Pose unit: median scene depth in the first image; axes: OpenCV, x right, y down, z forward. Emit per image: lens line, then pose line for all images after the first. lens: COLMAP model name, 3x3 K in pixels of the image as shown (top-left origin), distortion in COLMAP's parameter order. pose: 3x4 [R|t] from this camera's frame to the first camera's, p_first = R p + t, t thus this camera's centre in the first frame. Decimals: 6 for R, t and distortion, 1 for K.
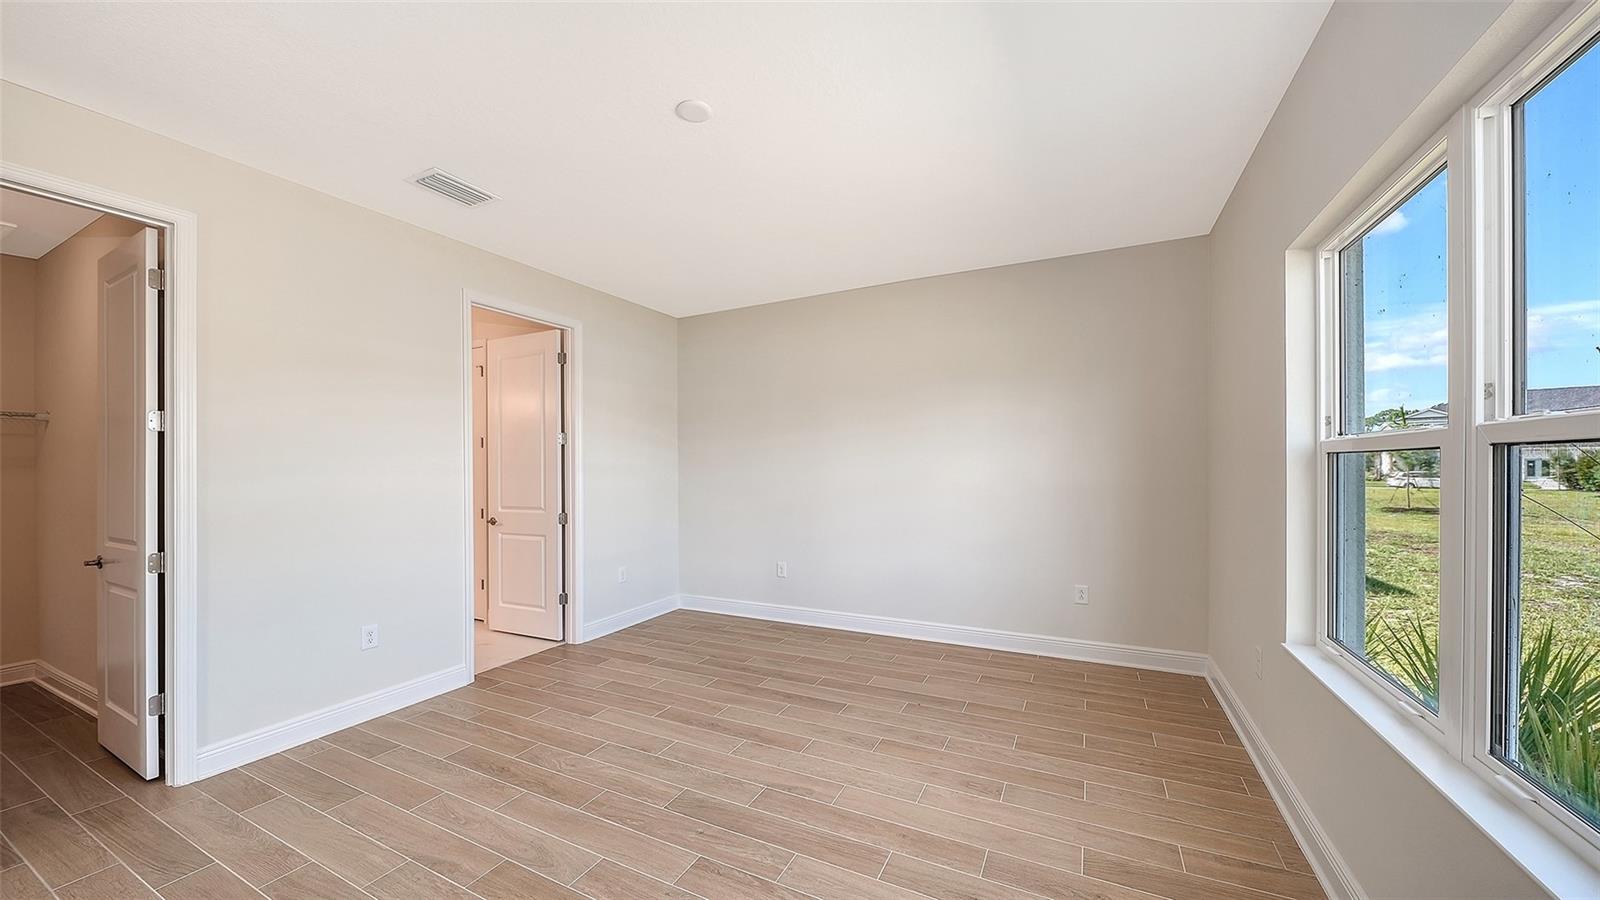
lens RADIAL K [[561.4, 0, 802.1], [0, 561.4, 466.1], [0, 0, 1]] dist [-0.014307, -0.000504]
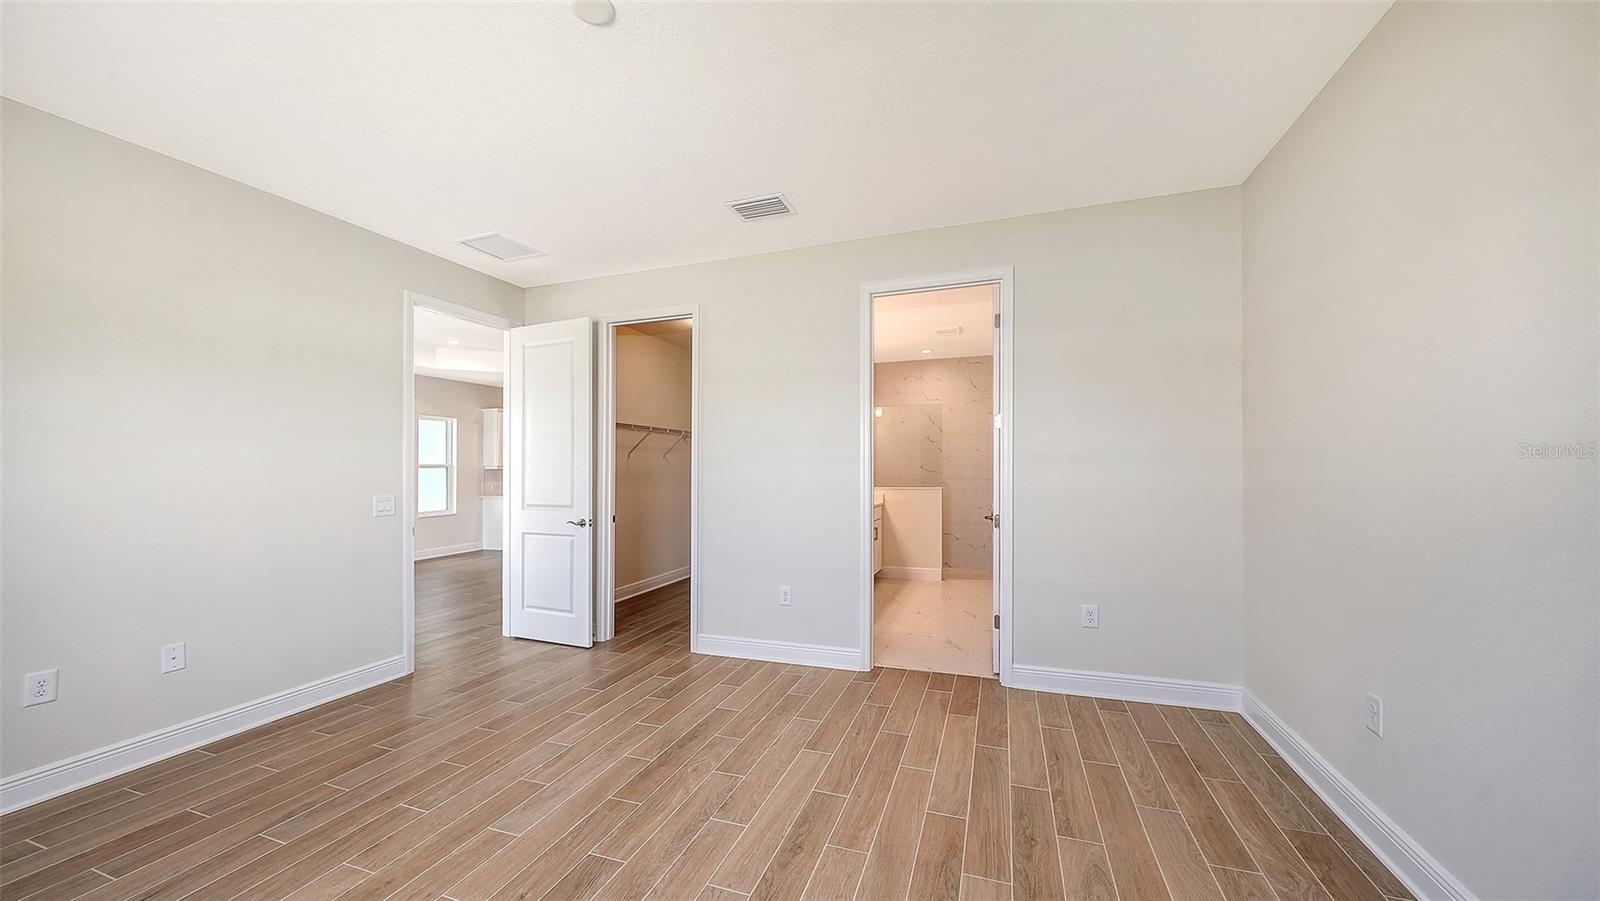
lens RADIAL K [[560.3, 0, 801.6], [0, 560.3, 456.0], [0, 0, 1]] dist [-0.005401, 0.000185]
pose [[0.132608, -0.015475, -0.991048, 0.456294], [0.004580, 0.999877, -0.015000, 0.016018], [0.991158, -0.002550, 0.132663, 0.857666]]
